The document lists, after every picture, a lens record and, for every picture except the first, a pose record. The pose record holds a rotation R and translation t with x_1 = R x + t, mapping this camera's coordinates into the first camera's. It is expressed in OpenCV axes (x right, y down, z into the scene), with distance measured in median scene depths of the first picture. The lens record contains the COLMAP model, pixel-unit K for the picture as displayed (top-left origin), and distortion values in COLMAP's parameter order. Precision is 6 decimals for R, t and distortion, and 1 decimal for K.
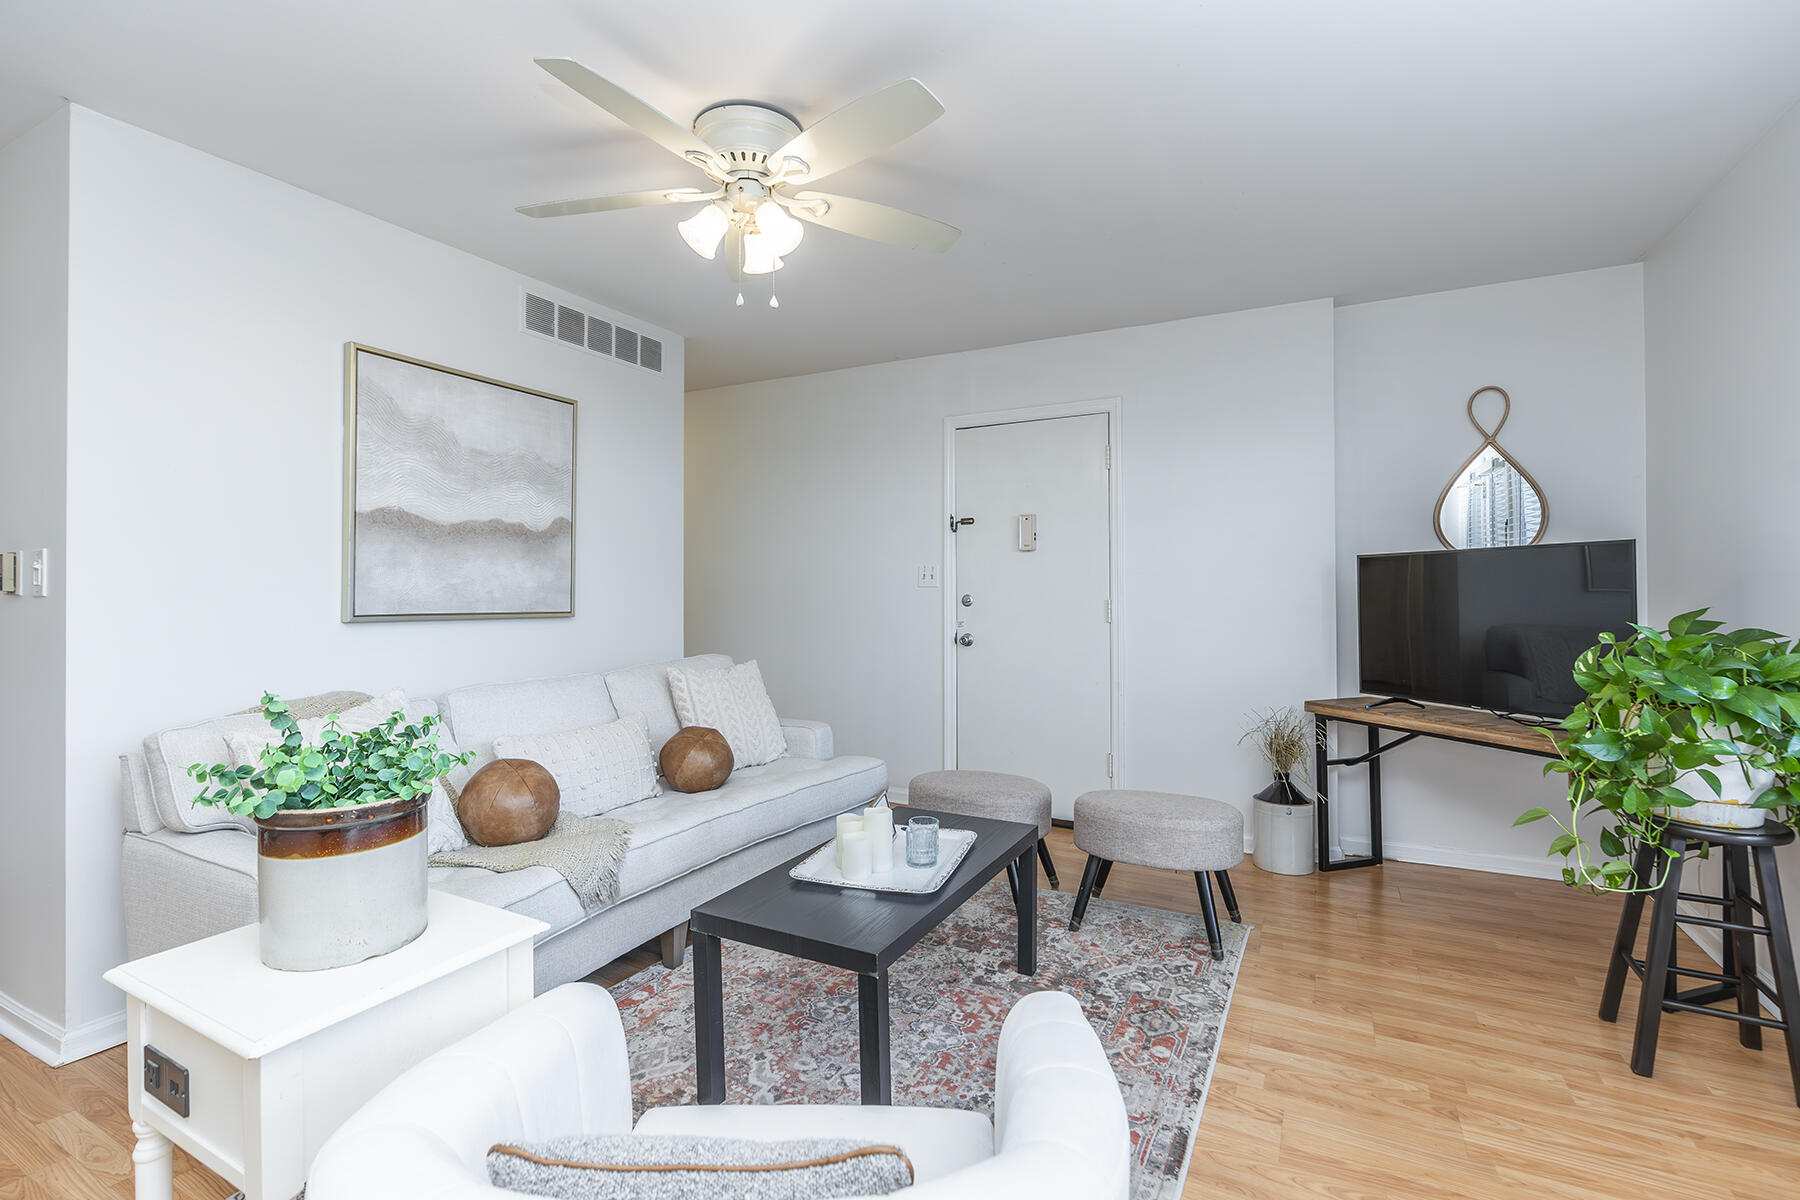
lens RADIAL K [[820.5, 0, 890.9], [0, 820.5, 590.0], [0, 0, 1]] dist [-0.008934, 0.001950]
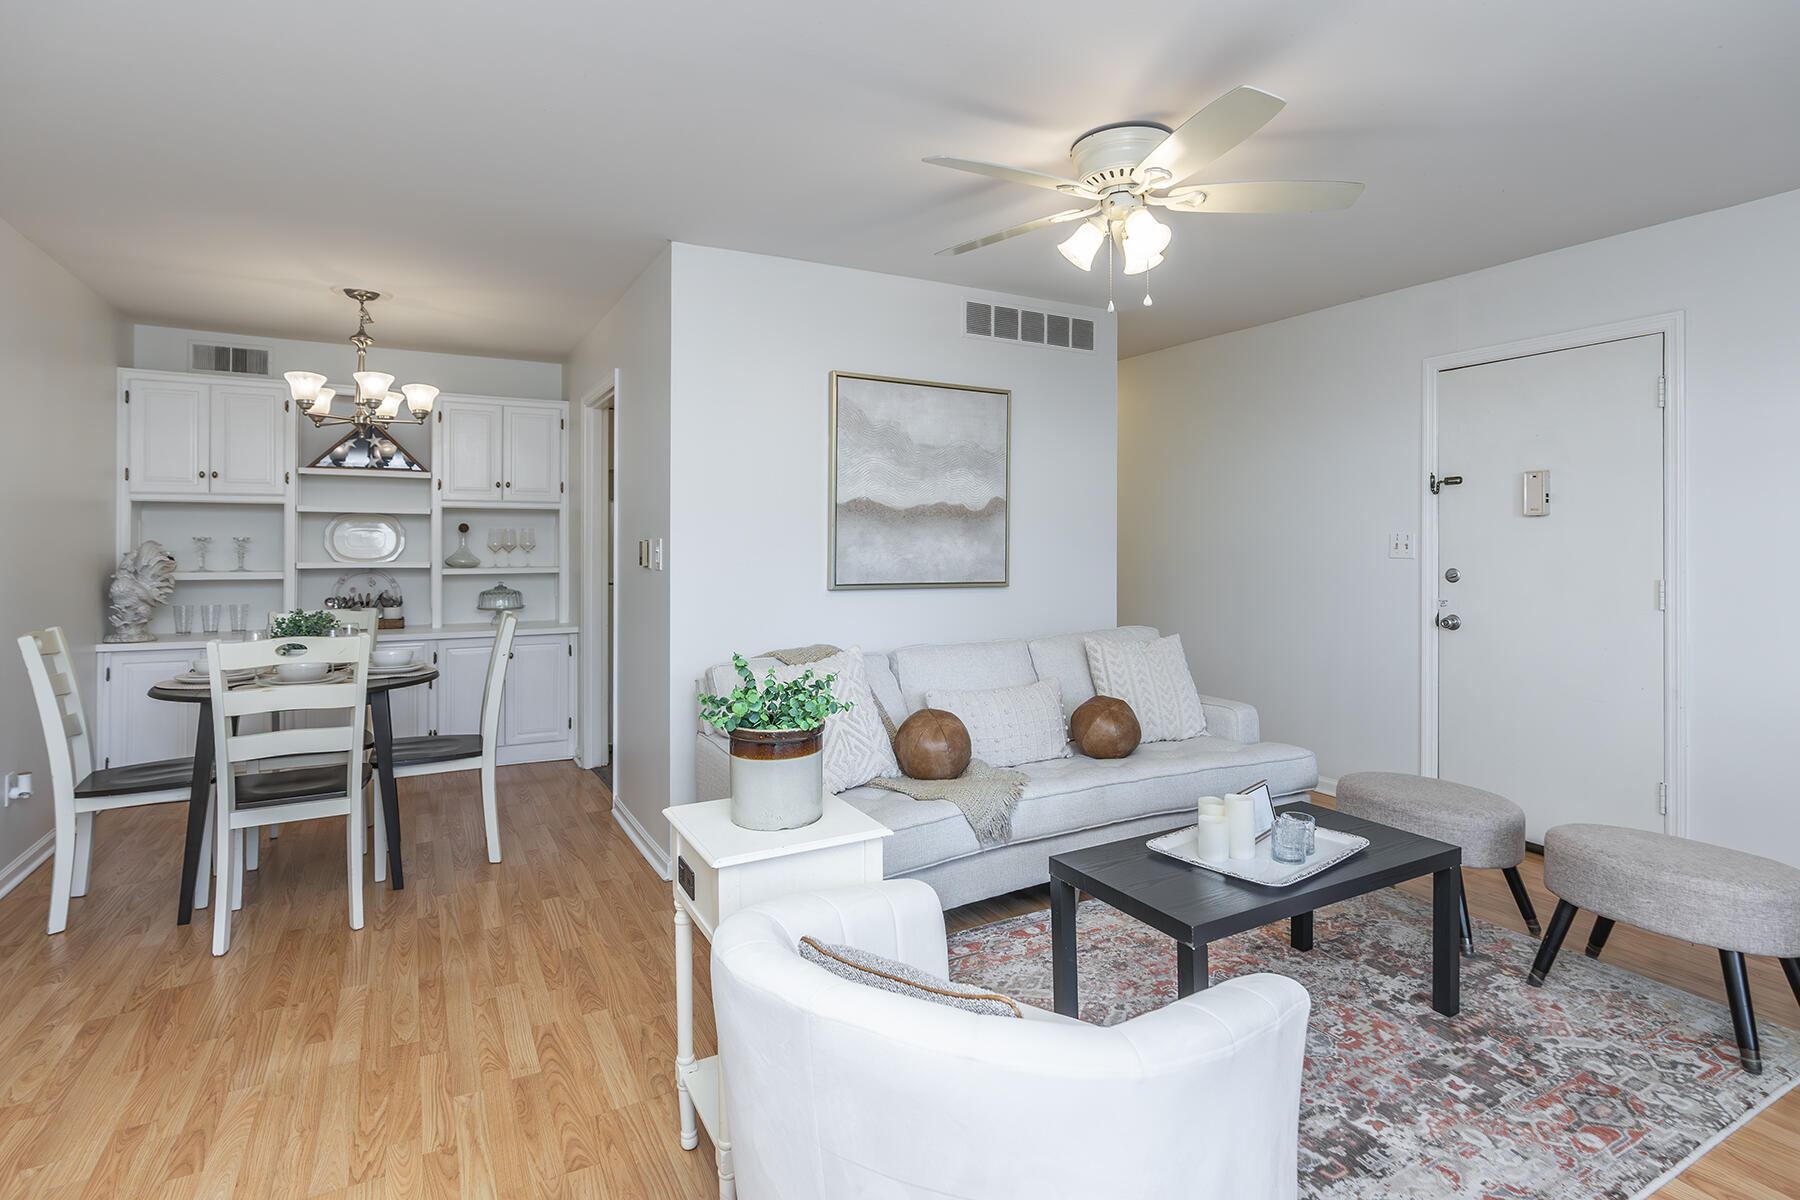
lens RADIAL K [[888.3, 0, 887.9], [0, 888.3, 543.3], [0, 0, 1]] dist [-0.003933, 0.003192]
pose [[0.835115, 0.000770, -0.550075, 0.187615], [0.001154, 0.999994, 0.003153, -0.040267], [0.550074, -0.003268, 0.835109, -0.123401]]
